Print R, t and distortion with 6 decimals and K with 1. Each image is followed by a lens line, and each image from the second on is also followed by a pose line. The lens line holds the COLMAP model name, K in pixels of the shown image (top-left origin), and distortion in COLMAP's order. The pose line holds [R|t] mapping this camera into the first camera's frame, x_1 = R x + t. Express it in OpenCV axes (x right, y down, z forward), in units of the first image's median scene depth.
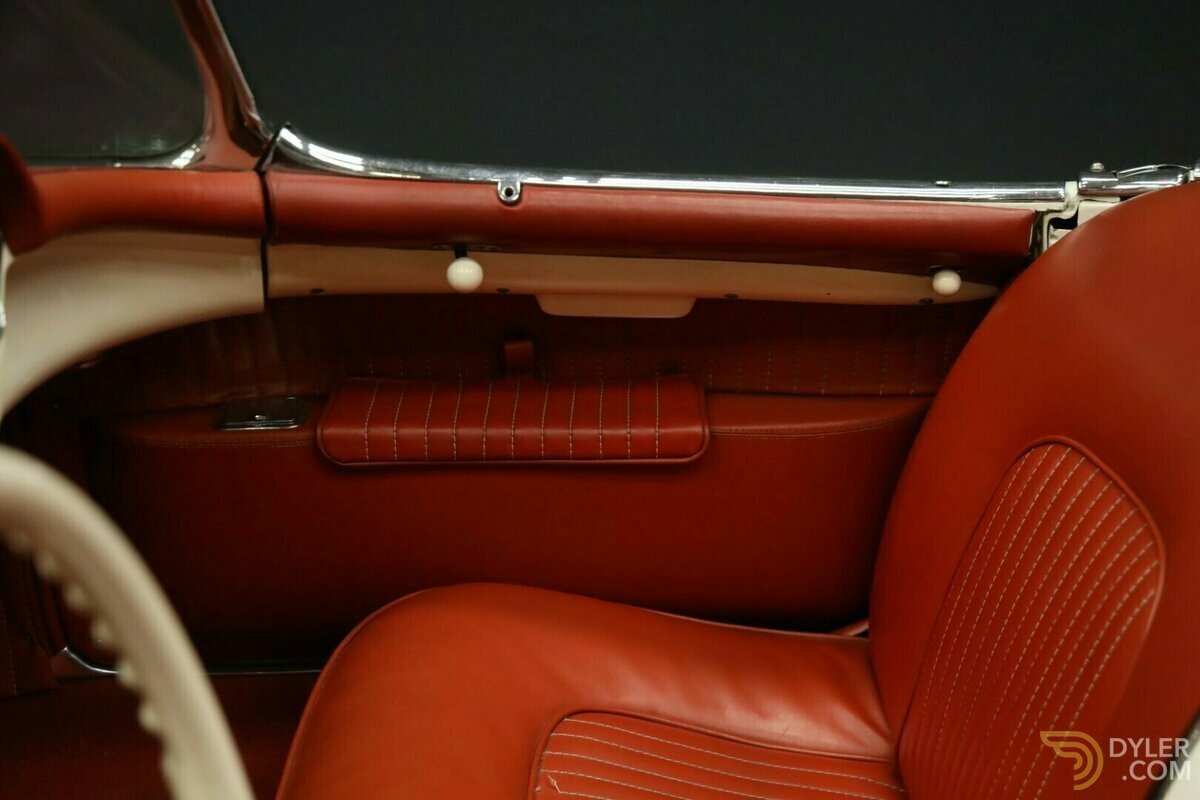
lens RADIAL K [[1921.8, 0, 600.0], [0, 1921.8, 400.0], [0, 0, 1]] dist [0.054310, 0.037871]
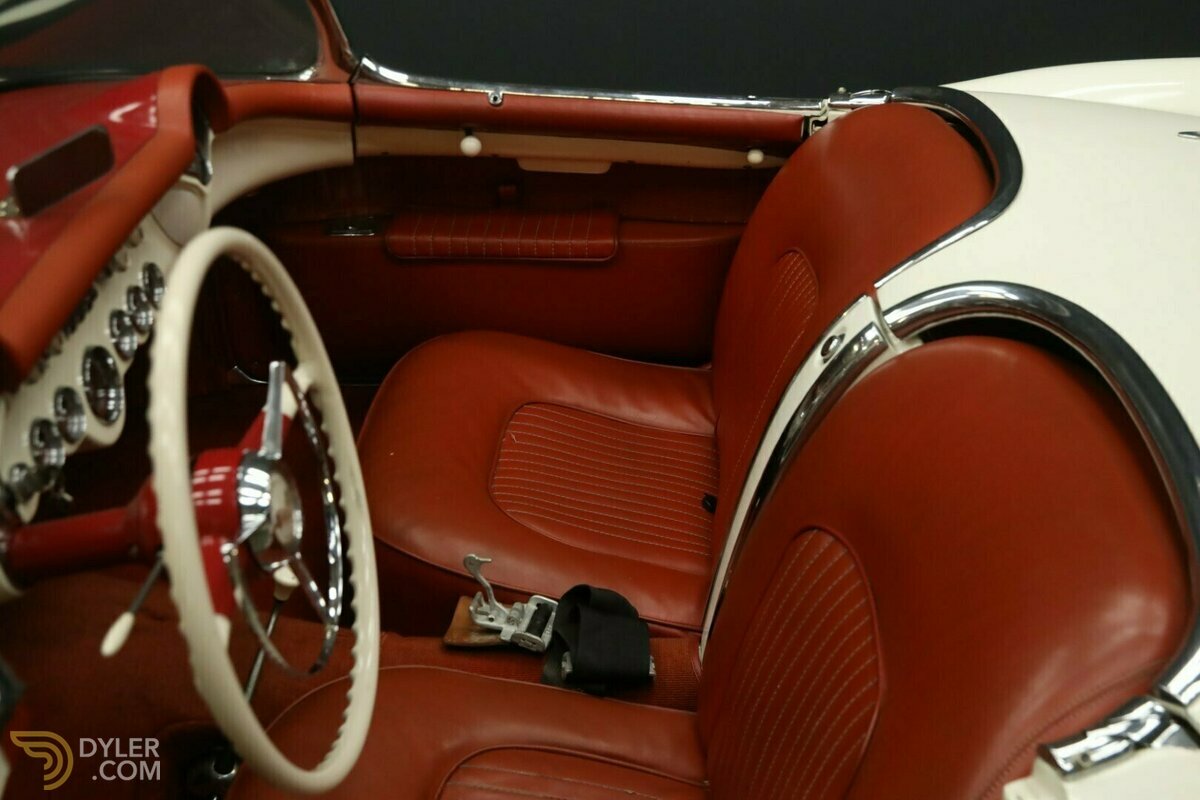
lens RADIAL K [[1639.3, 0, 600.0], [0, 1639.3, 400.0], [0, 0, 1]] dist [0.095281, -0.003987]
pose [[0.999095, 0.025205, -0.034265, 0.099364], [-0.021496, 0.994281, 0.104609, 0.003505], [0.036706, -0.103778, 0.993923, -0.464725]]
